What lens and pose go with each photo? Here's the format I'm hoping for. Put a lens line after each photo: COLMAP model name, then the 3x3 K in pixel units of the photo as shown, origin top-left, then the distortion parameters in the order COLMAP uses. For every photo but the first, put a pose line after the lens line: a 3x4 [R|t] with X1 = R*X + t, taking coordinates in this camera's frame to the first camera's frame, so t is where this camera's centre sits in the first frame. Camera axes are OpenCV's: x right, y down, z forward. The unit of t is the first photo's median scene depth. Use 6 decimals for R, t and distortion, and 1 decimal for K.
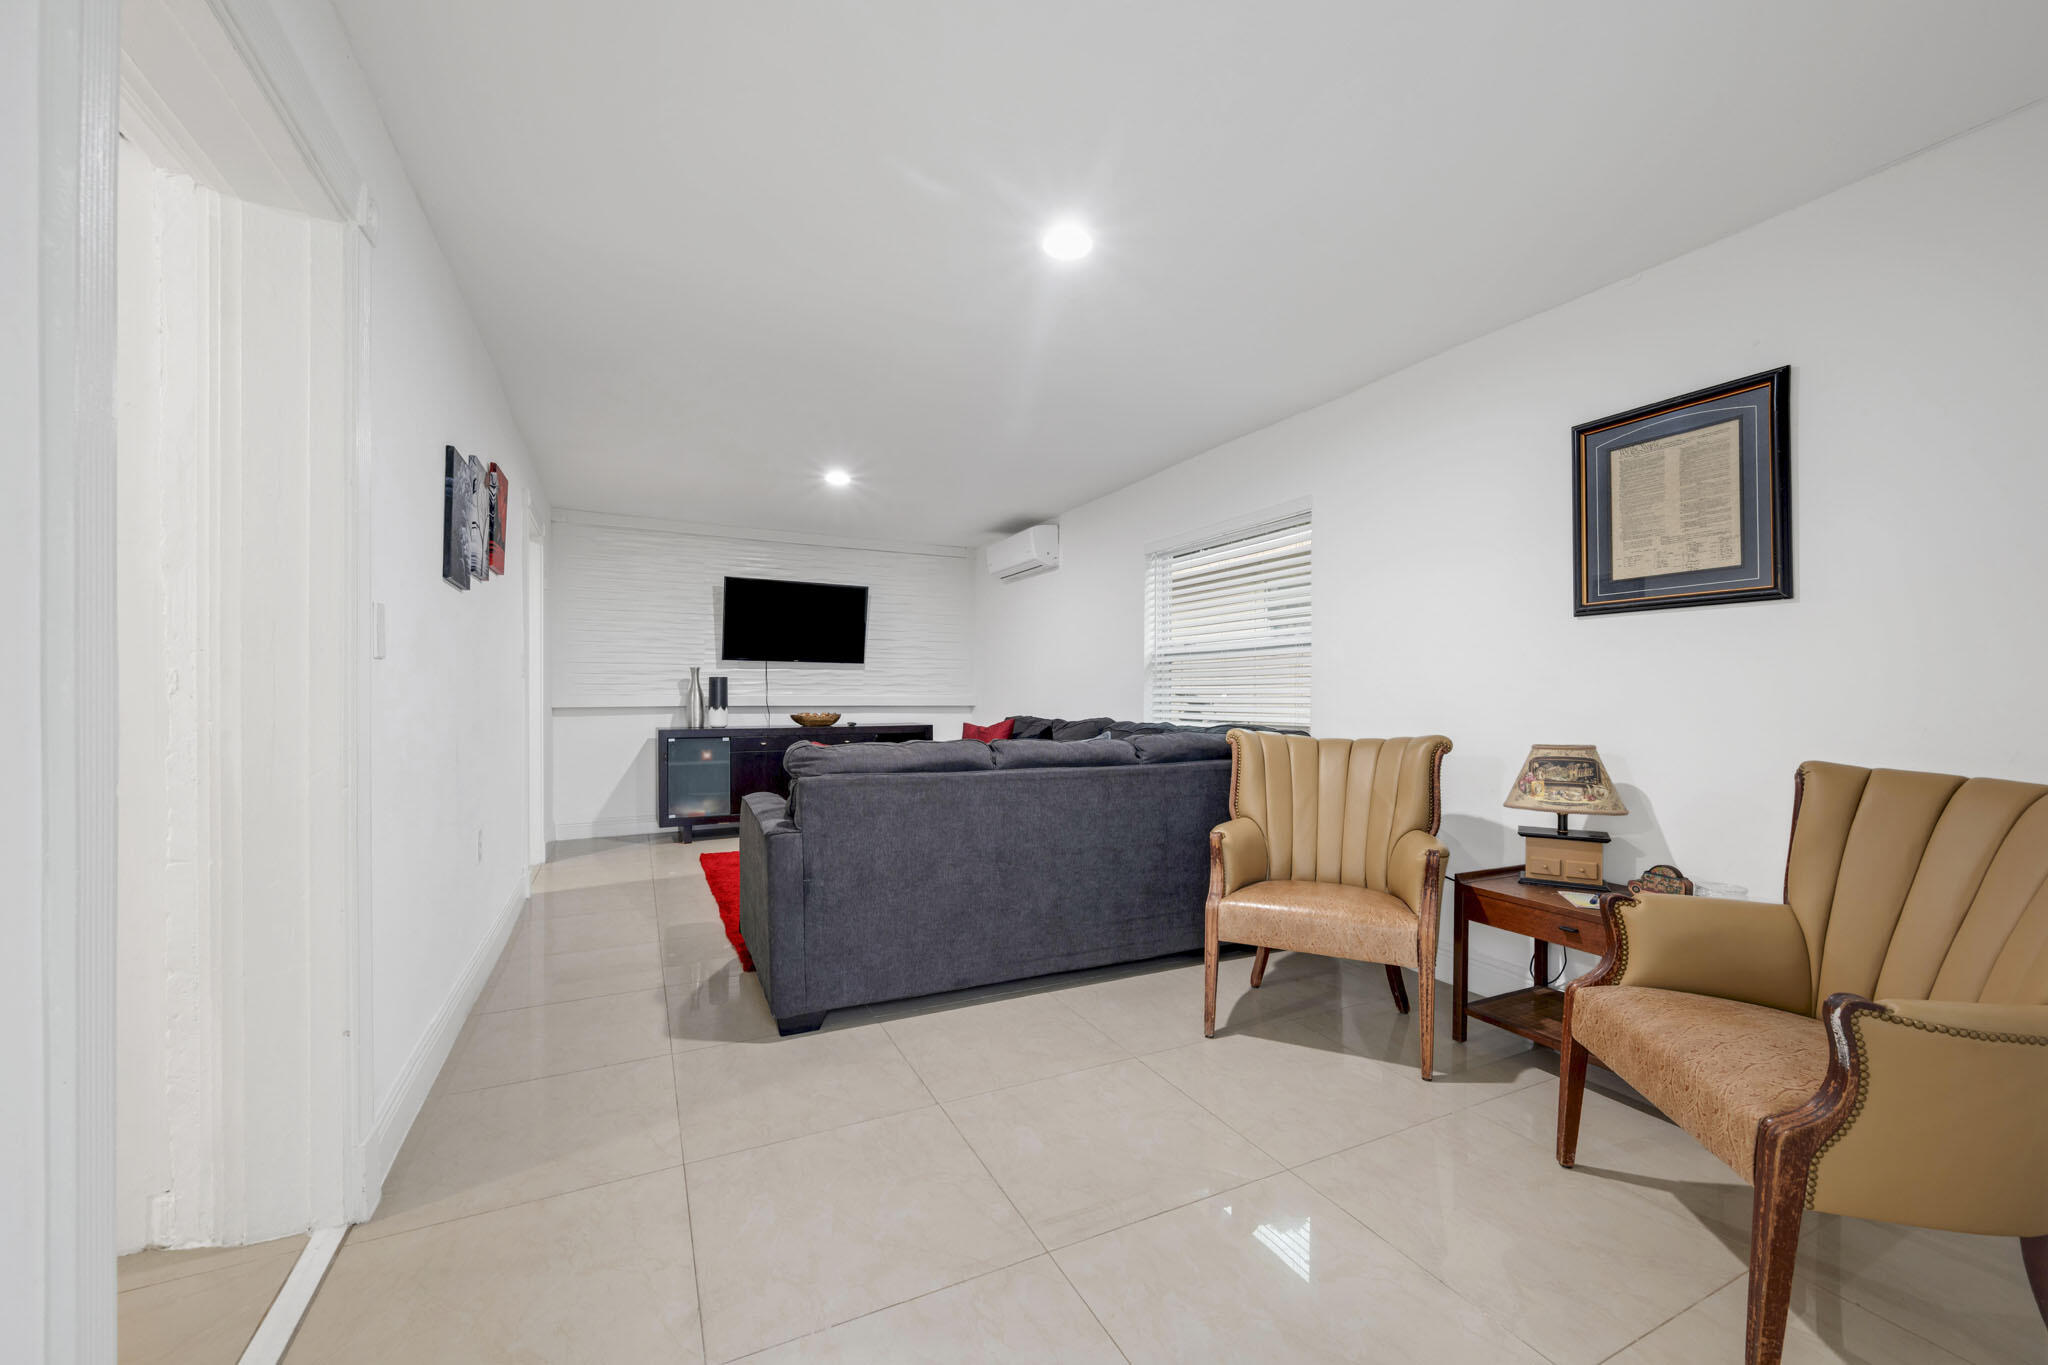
lens RADIAL K [[805.9, 0, 1028.6], [0, 805.9, 684.8], [0, 0, 1]] dist [-0.002553, -0.000140]
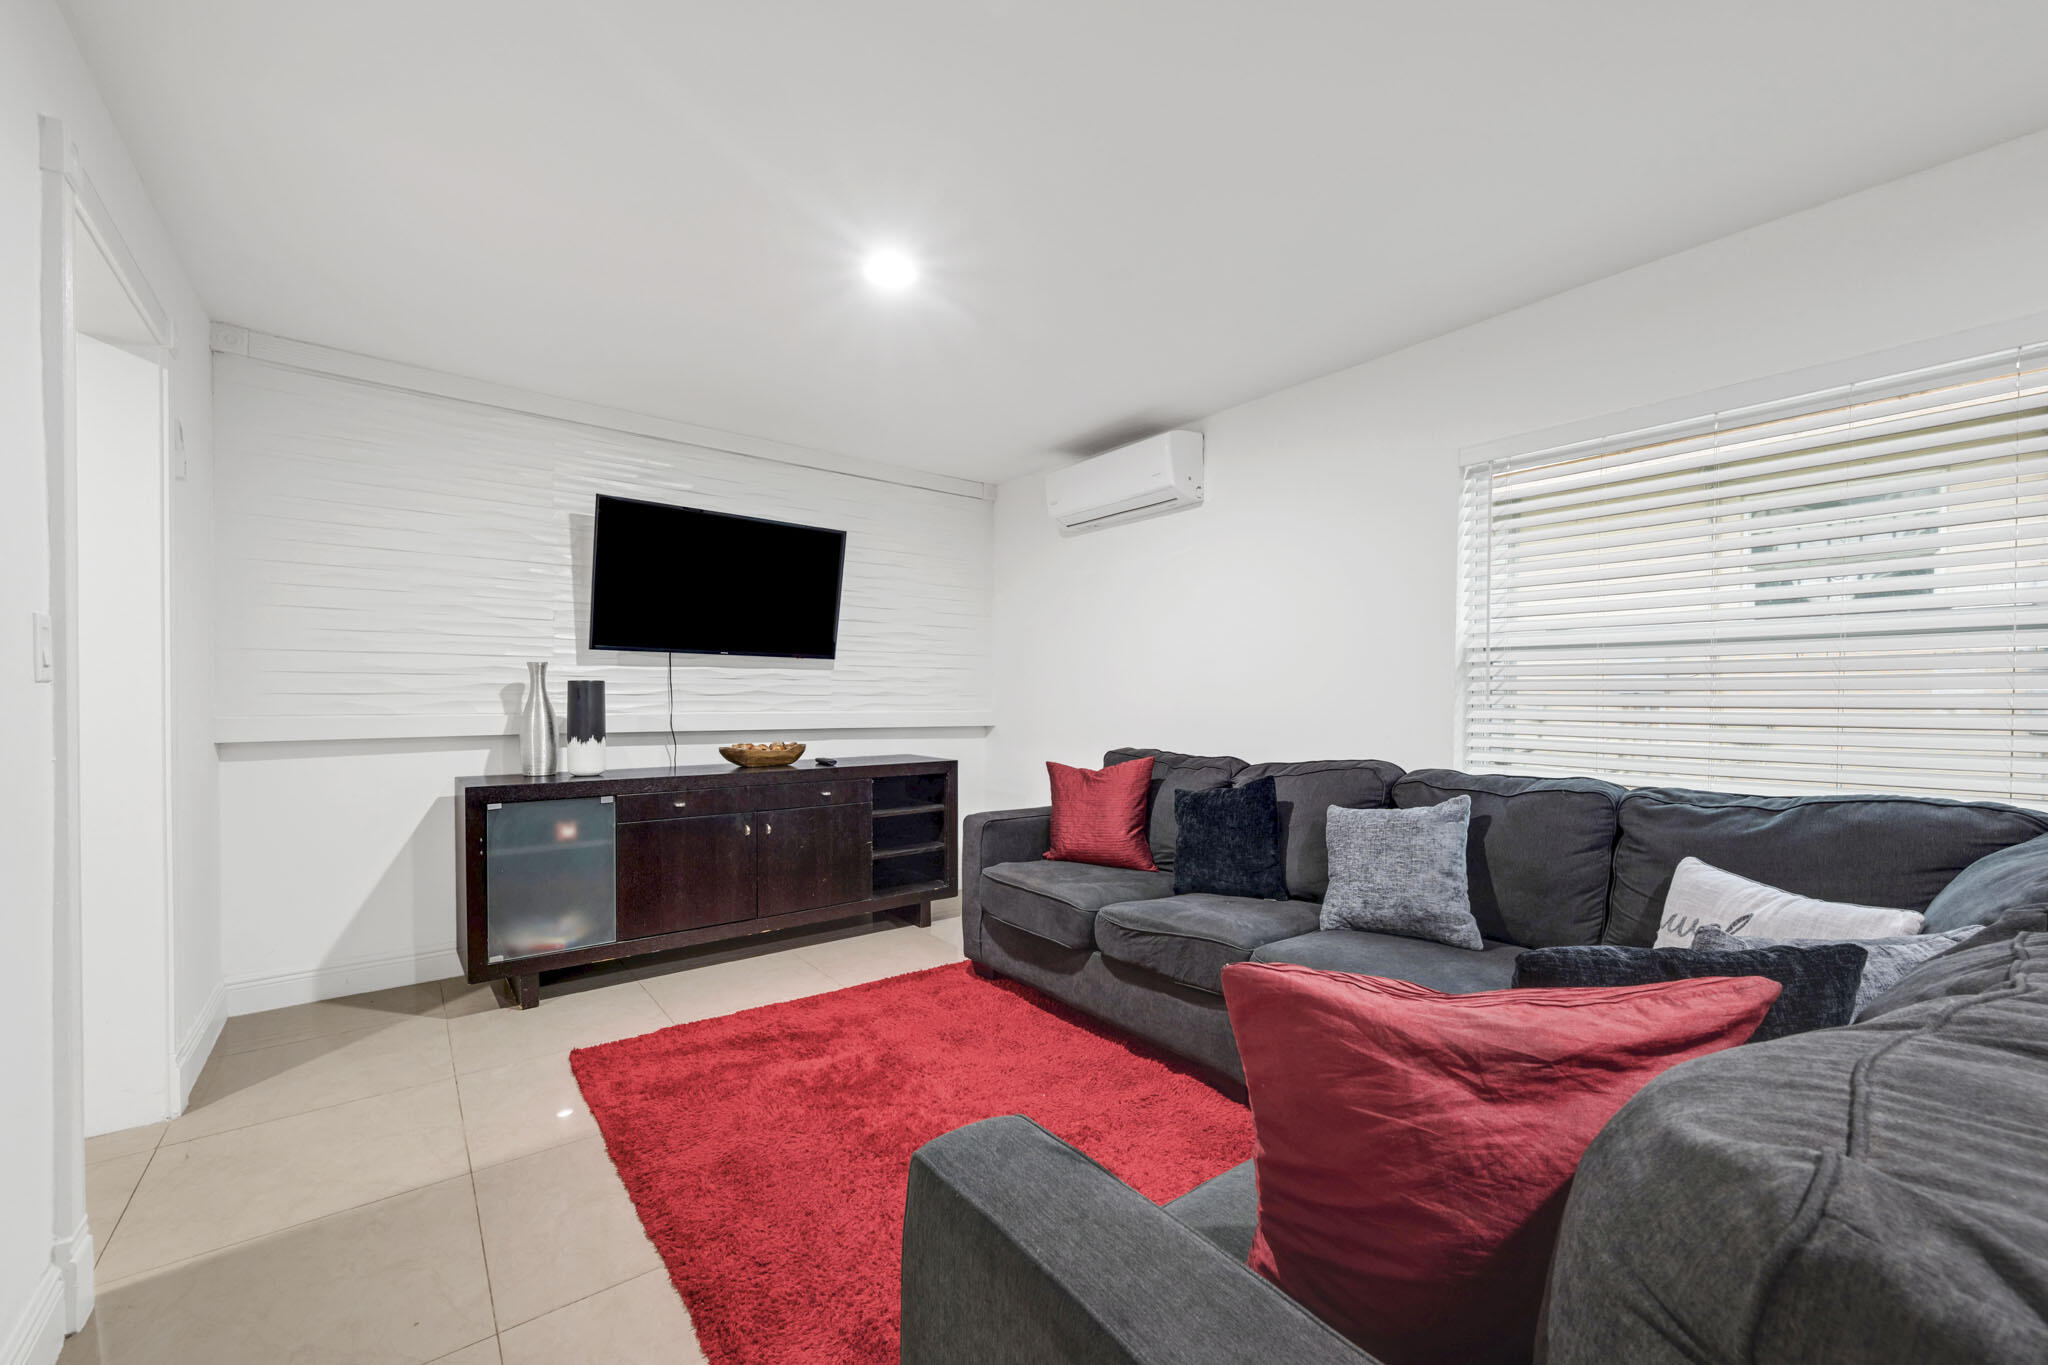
lens RADIAL K [[805.9, 0, 1016.8], [0, 805.9, 697.3], [0, 0, 1]] dist [-0.002553, -0.000140]
pose [[0.980671, 0.002726, 0.195646, -0.208252], [-0.005216, 0.999912, 0.012213, -0.006841], [-0.195596, -0.012997, 0.980599, 0.417068]]
